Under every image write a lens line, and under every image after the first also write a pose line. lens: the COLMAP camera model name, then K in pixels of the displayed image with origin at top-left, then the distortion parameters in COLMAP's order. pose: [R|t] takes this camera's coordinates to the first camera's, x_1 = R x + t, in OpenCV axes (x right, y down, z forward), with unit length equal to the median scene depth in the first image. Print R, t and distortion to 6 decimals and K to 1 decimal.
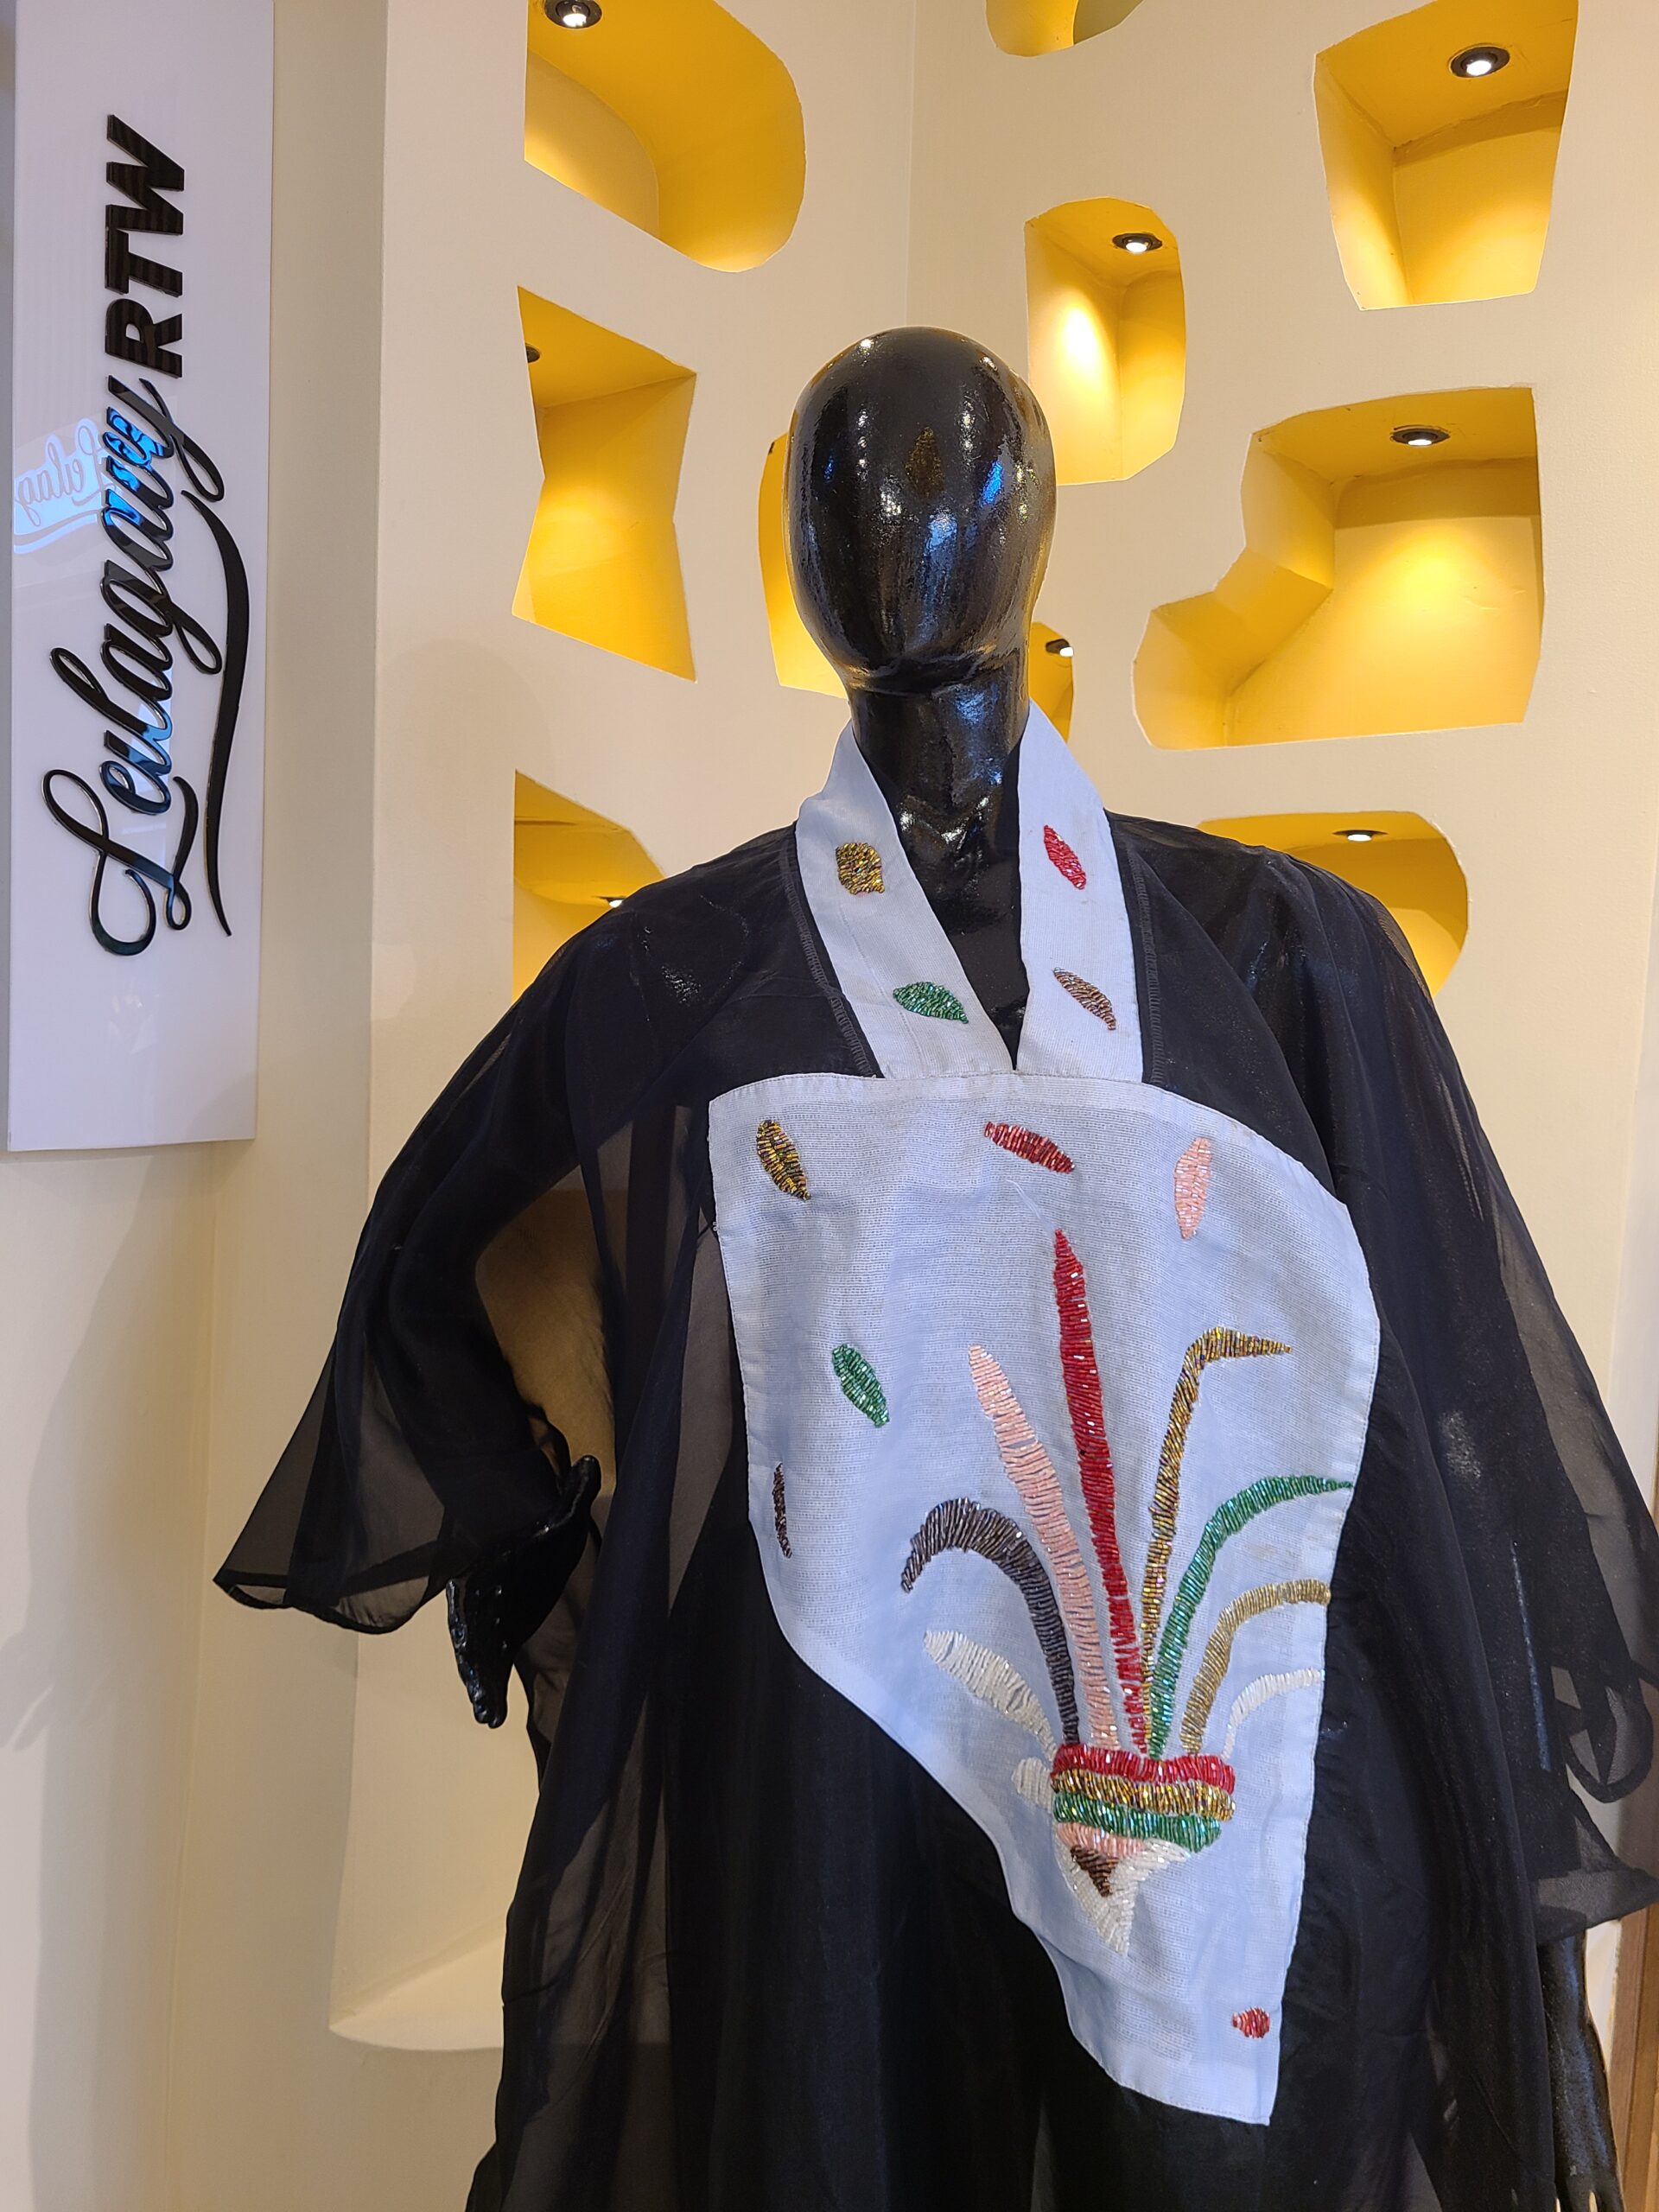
lens RADIAL K [[1711.4, 0, 823.9], [0, 1711.4, 1091.3], [0, 0, 1]] dist [0.052040, -0.051623]
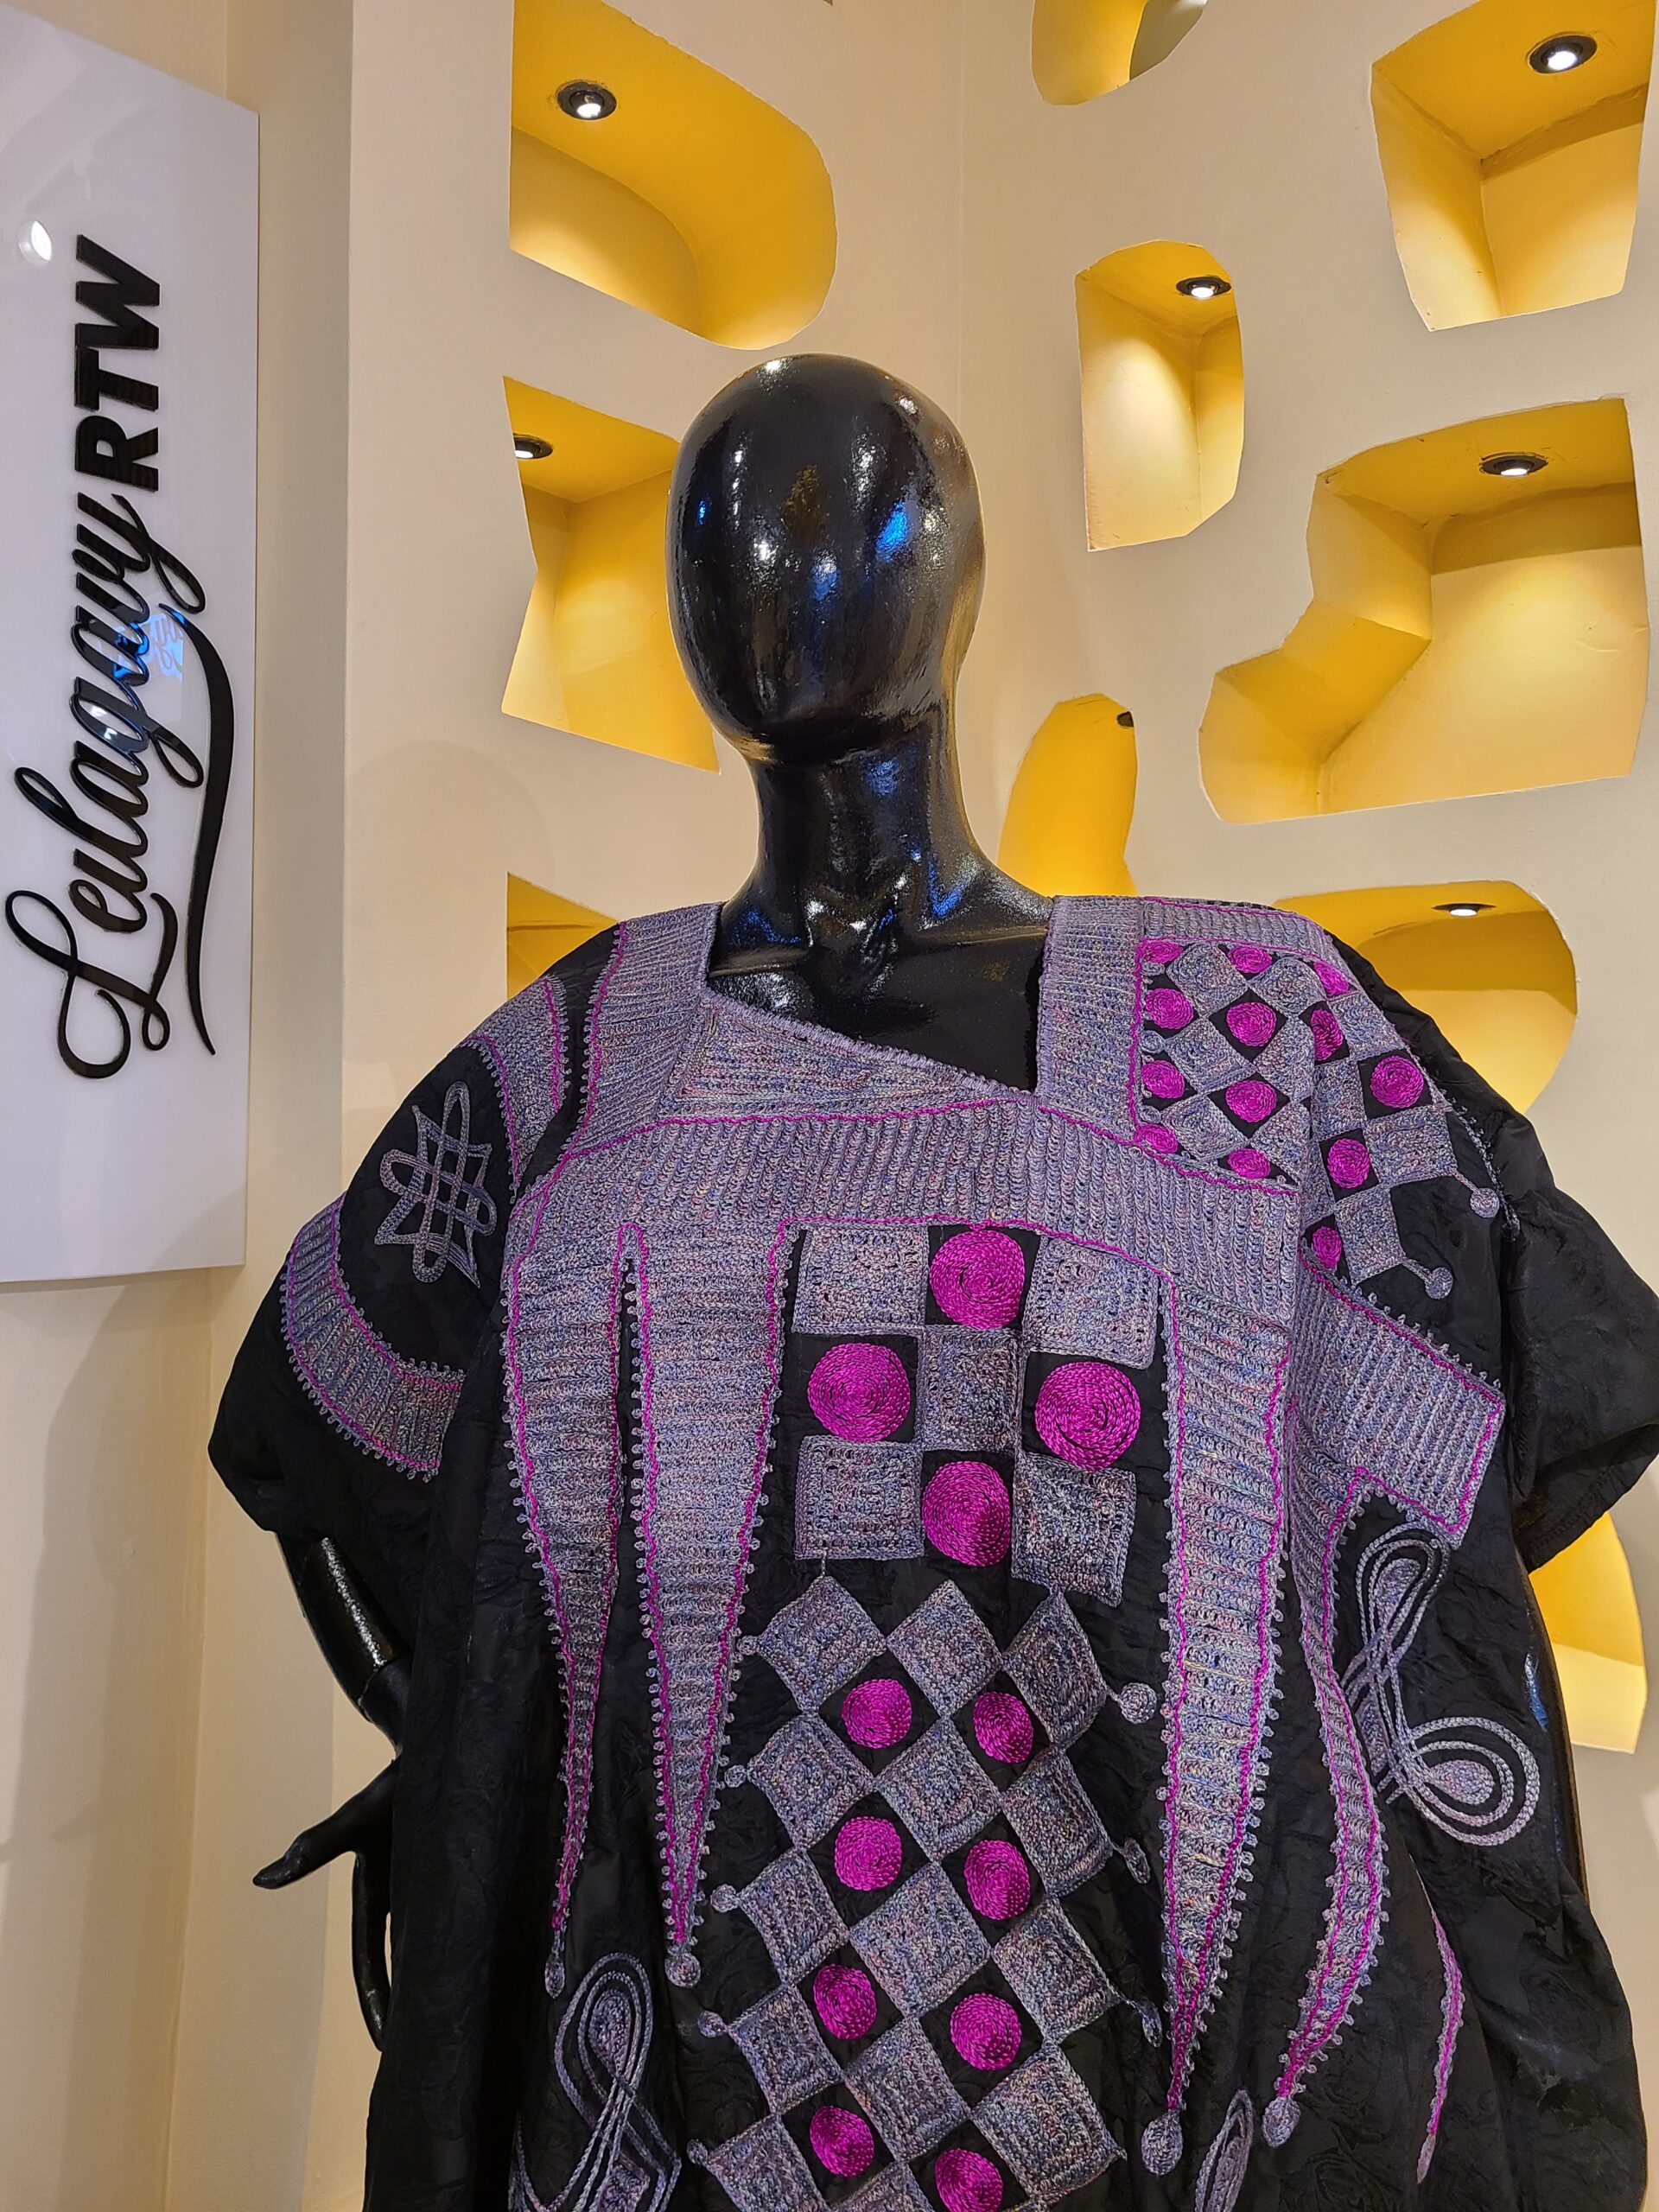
lens RADIAL K [[1711.4, 0, 814.5], [0, 1711.4, 1096.2], [0, 0, 1]] dist [0.052040, -0.051623]
pose [[0.990025, -0.021082, -0.139306, 0.126506], [0.013281, 0.998303, -0.056694, -0.008534], [0.140265, 0.054278, 0.988625, 0.099316]]
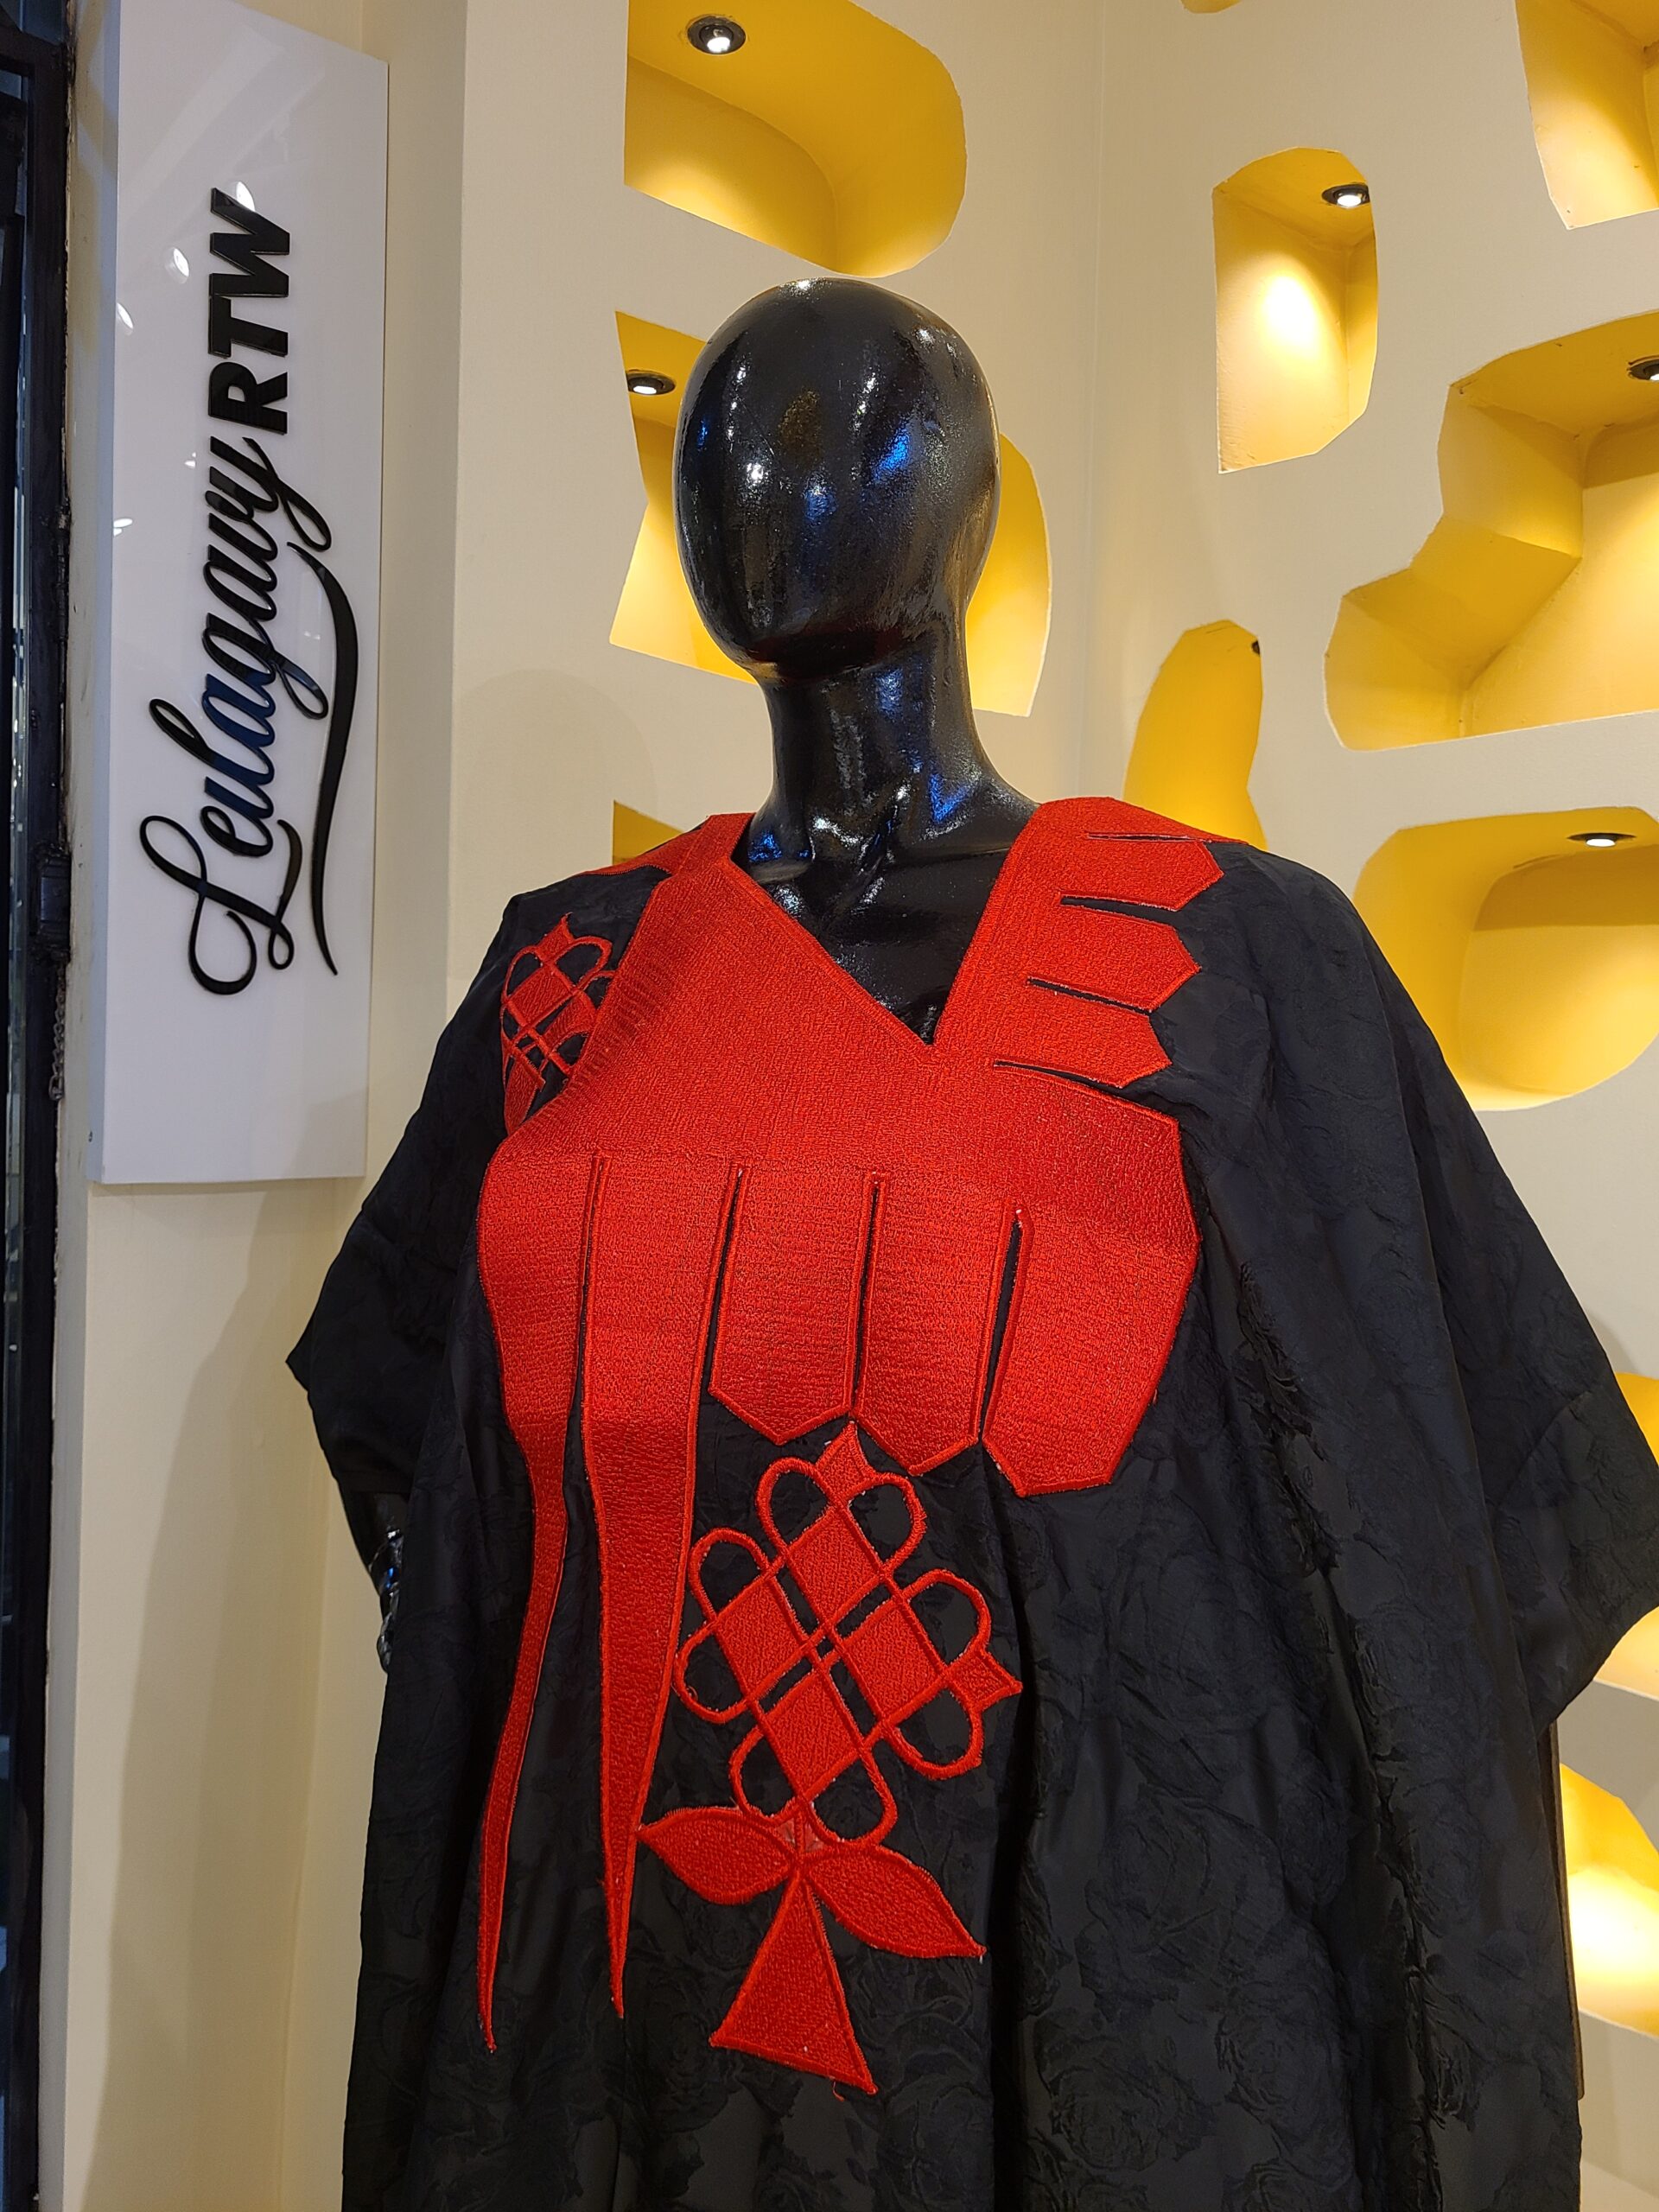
lens RADIAL K [[1711.4, 0, 832.4], [0, 1711.4, 1085.5], [0, 0, 1]] dist [0.052040, -0.051623]
pose [[0.966382, 0.000499, -0.257110, 0.204507], [-0.009933, 0.999324, -0.035394, 0.007694], [0.256919, 0.036758, 0.965734, 0.105144]]
